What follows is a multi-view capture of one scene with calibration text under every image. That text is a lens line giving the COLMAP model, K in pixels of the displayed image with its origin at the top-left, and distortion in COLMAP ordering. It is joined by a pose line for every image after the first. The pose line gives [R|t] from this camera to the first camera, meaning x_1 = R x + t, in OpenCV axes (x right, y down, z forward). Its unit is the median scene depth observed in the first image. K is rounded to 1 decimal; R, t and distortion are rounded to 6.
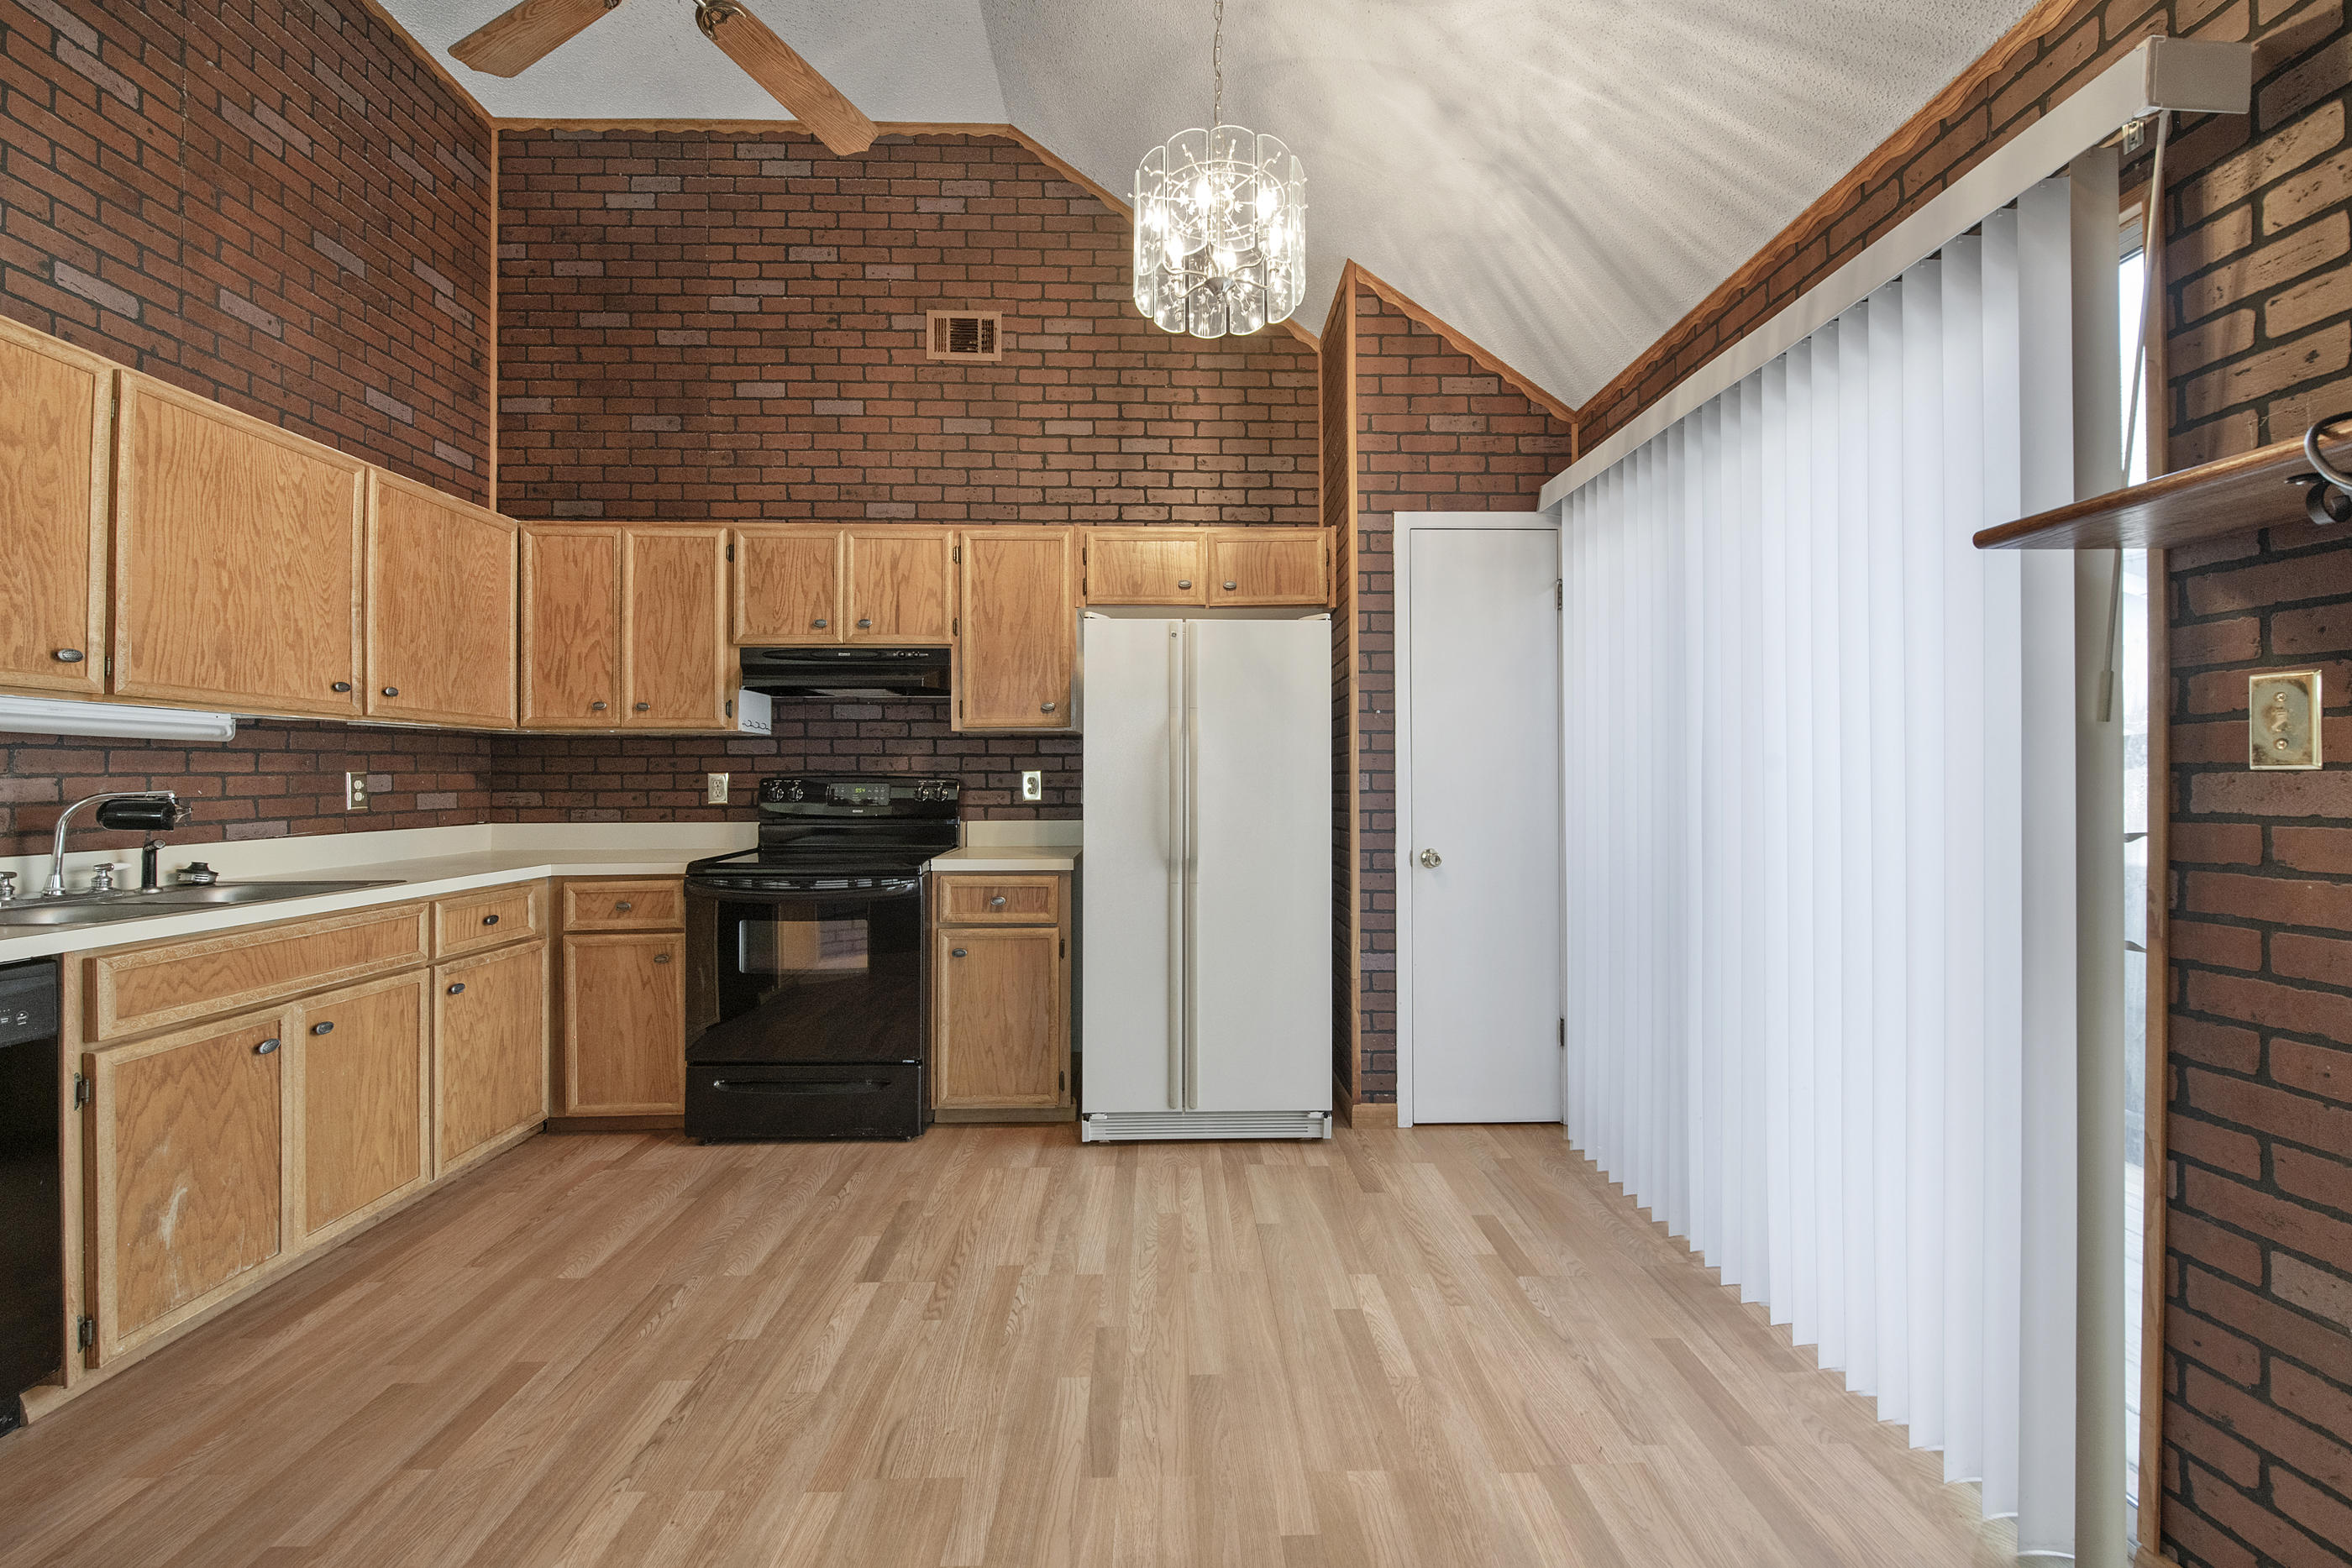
lens RADIAL K [[951.7, 0, 1185.6], [0, 951.7, 778.9], [0, 0, 1]] dist [0.004295, -0.004331]
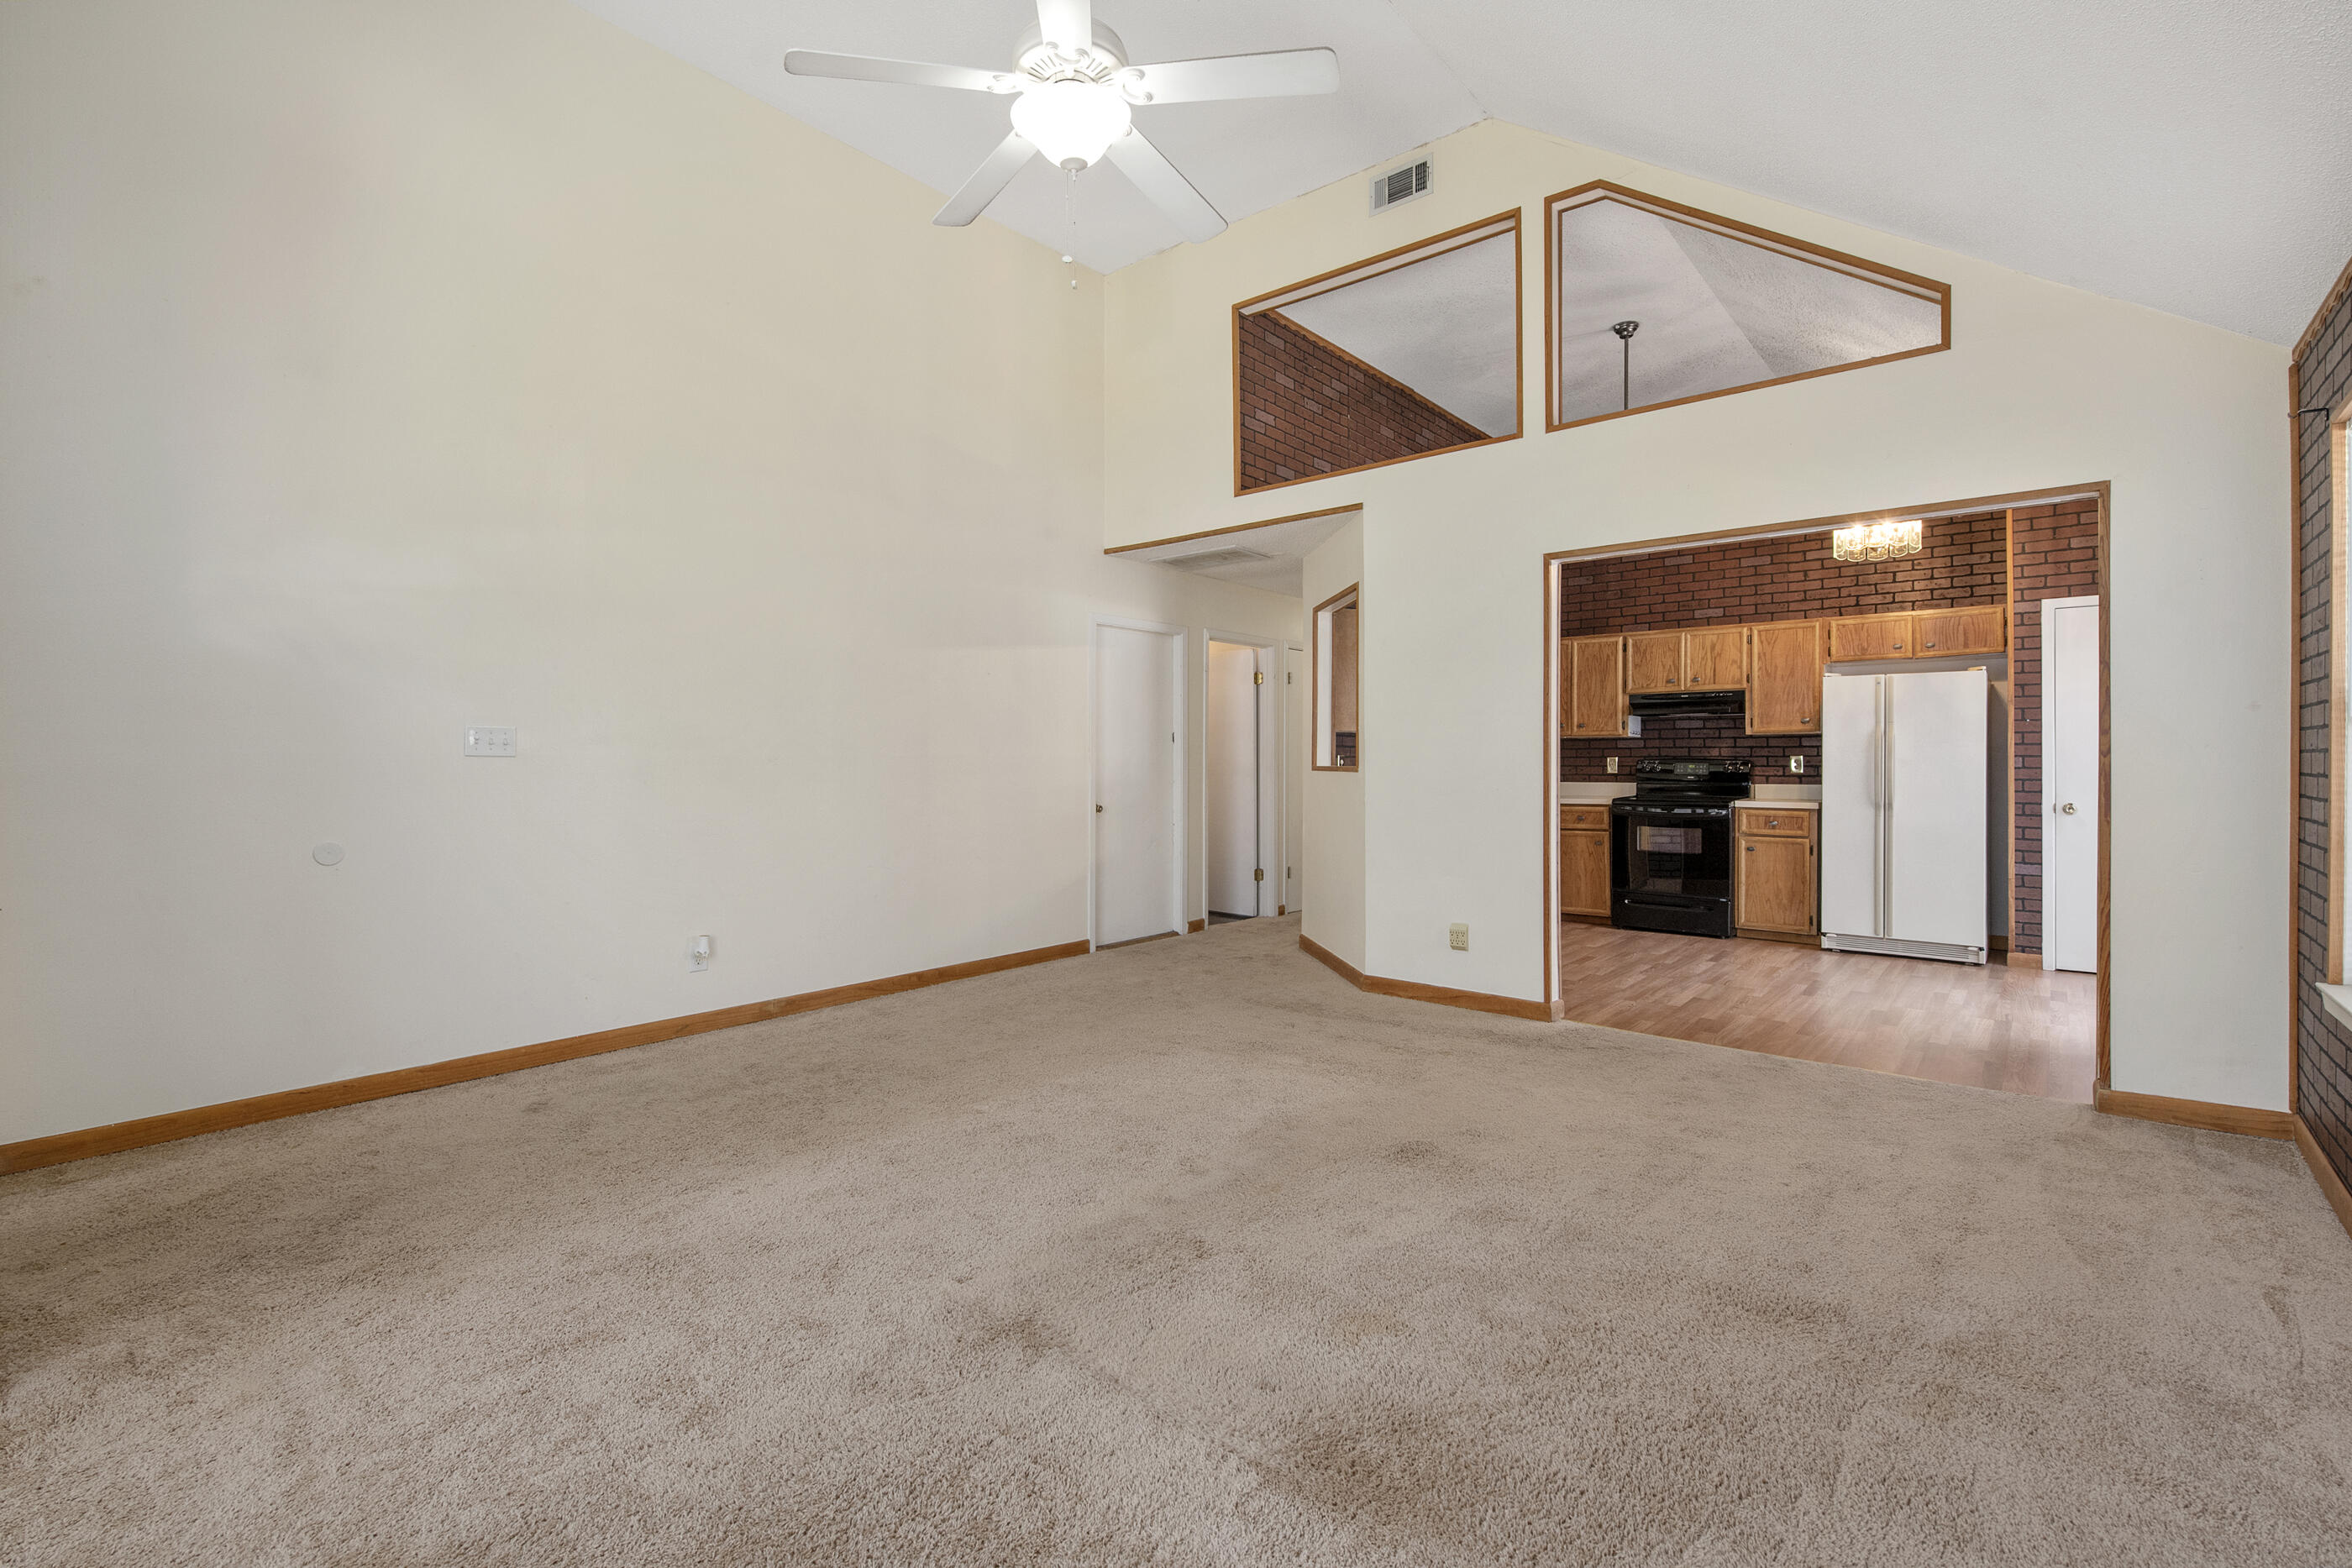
lens RADIAL K [[1000.1, 0, 1187.3], [0, 1000.1, 764.3], [0, 0, 1]] dist [-0.003140, -0.002878]
pose [[0.737272, 0.002513, -0.675591, 0.296042], [0.002255, 0.999978, 0.006181, -0.007160], [0.675592, -0.006080, 0.737251, -1.299322]]
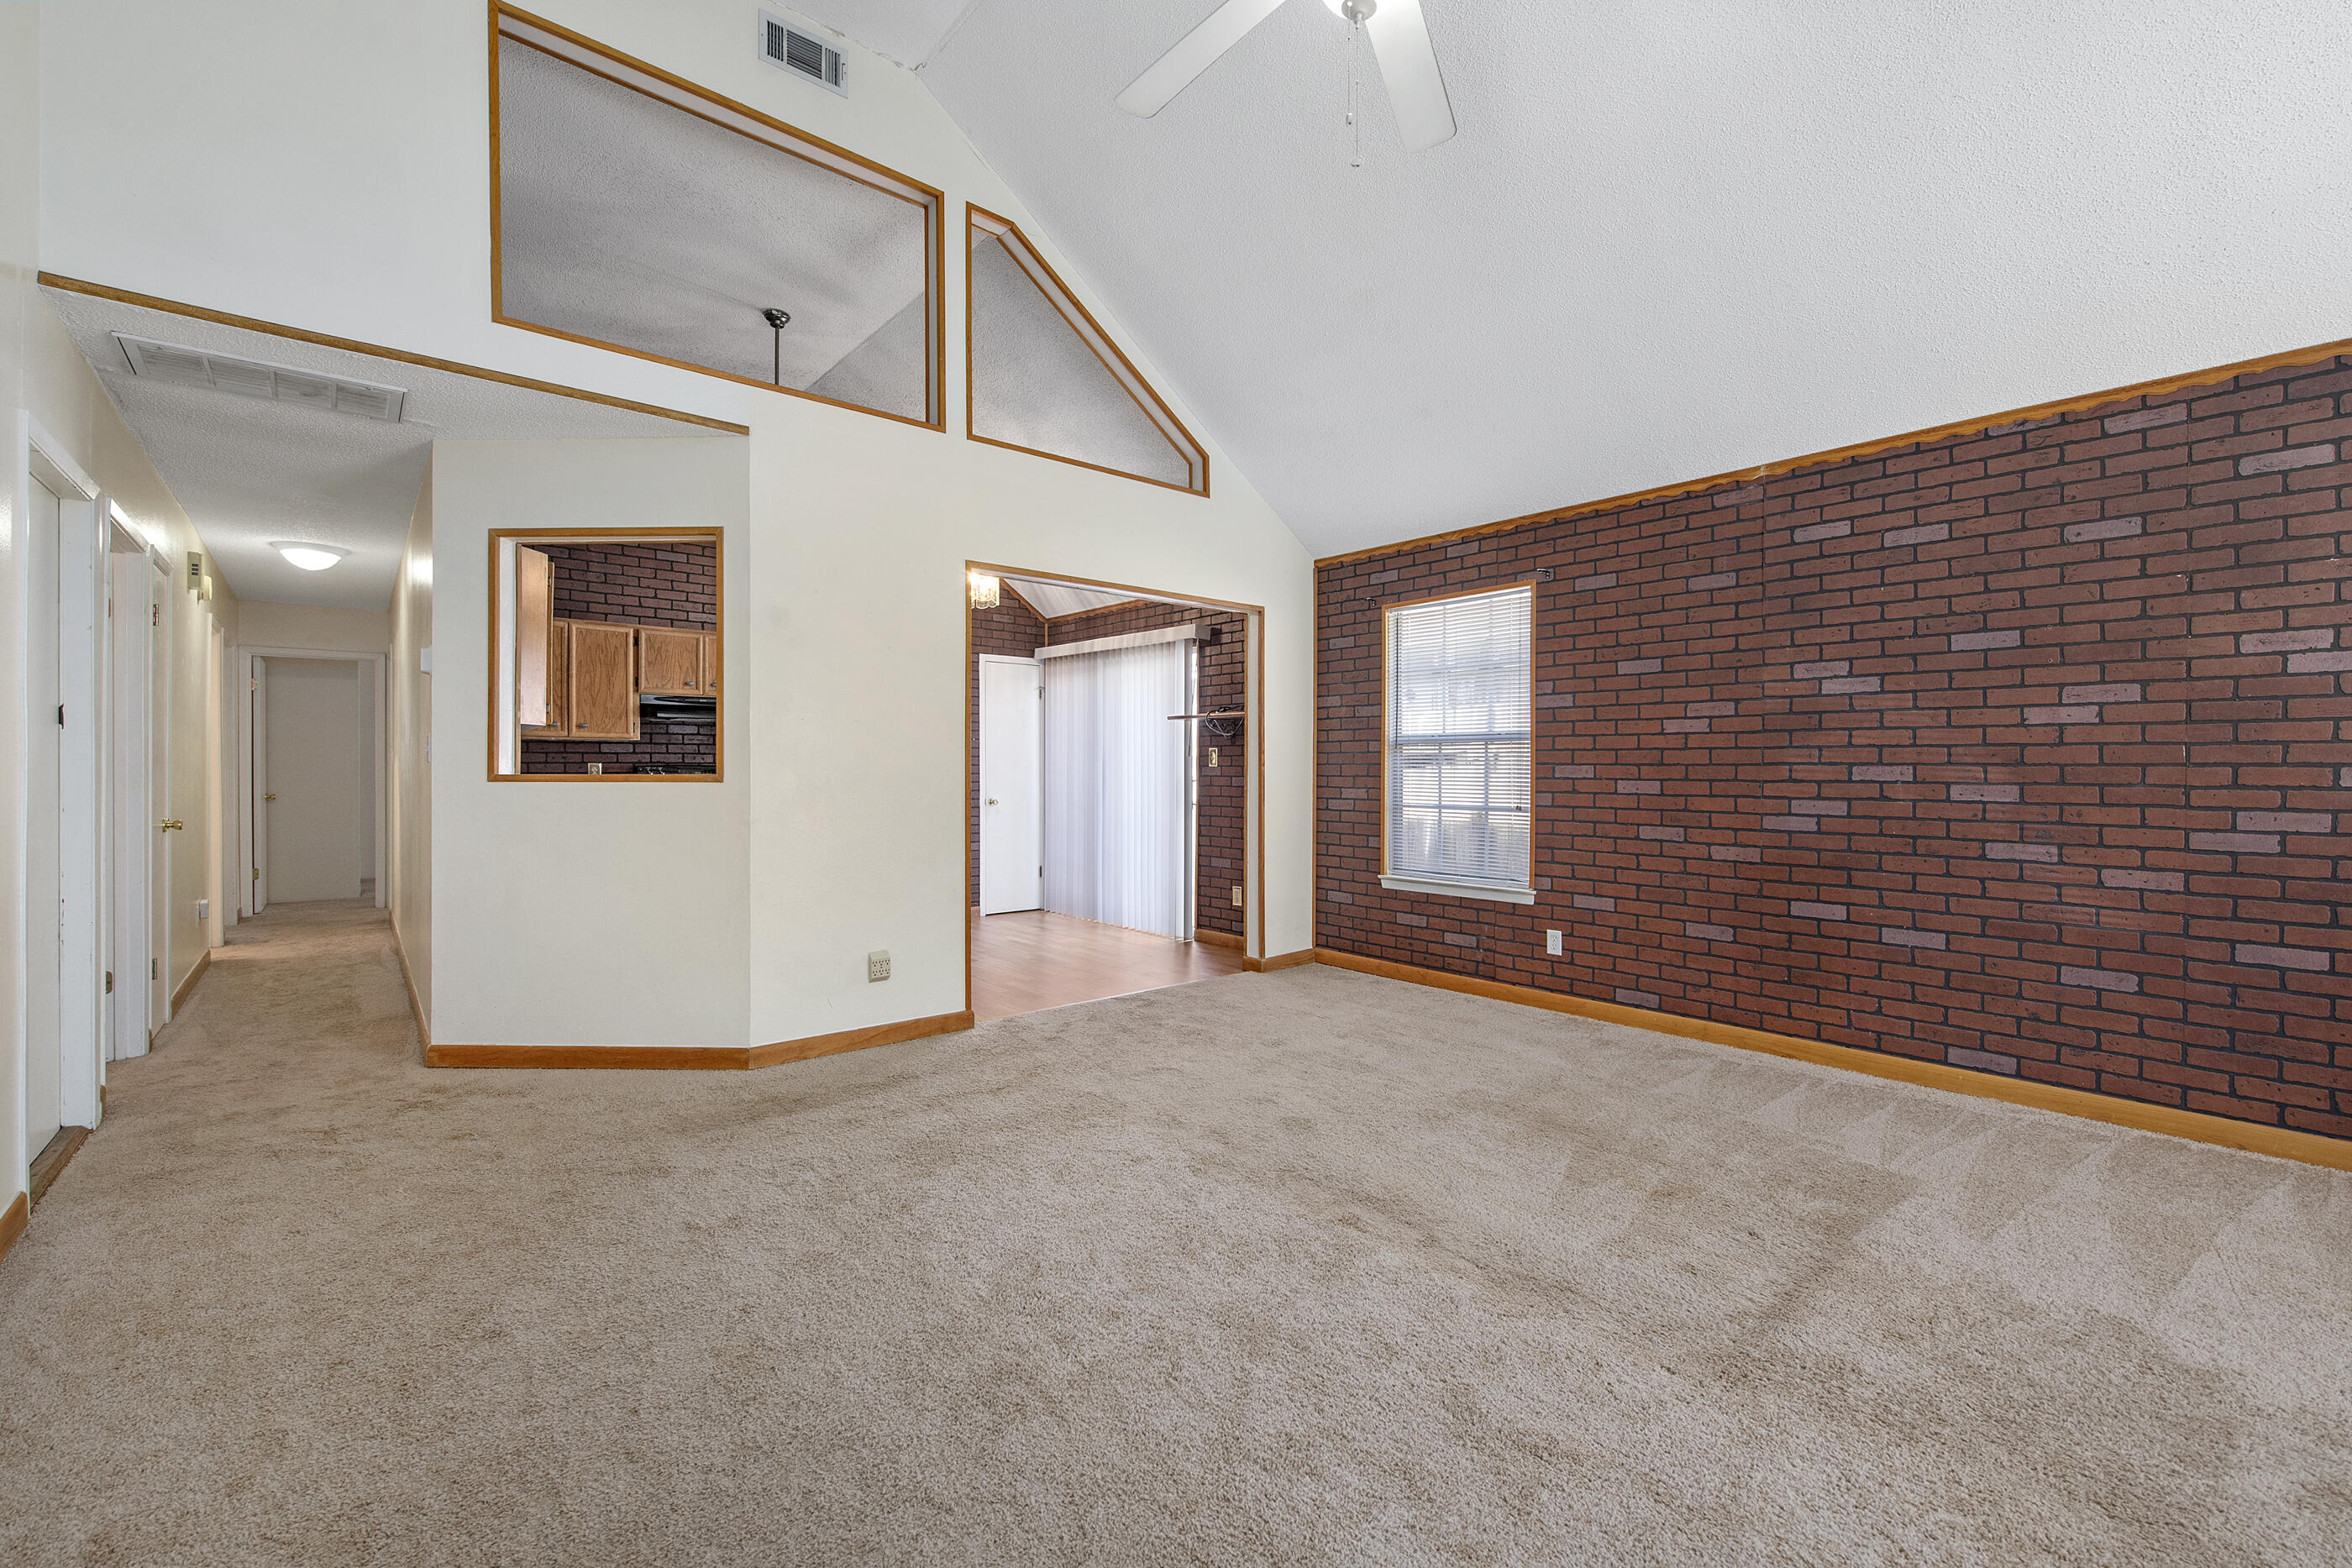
lens RADIAL K [[1000.1, 0, 1154.9], [0, 1000.1, 774.7], [0, 0, 1]] dist [-0.003140, -0.002878]
pose [[0.795032, -0.000131, 0.606568, -0.921183], [-0.005003, 0.999965, 0.006774, -0.003399], [-0.606547, -0.008420, 0.795003, -1.203929]]
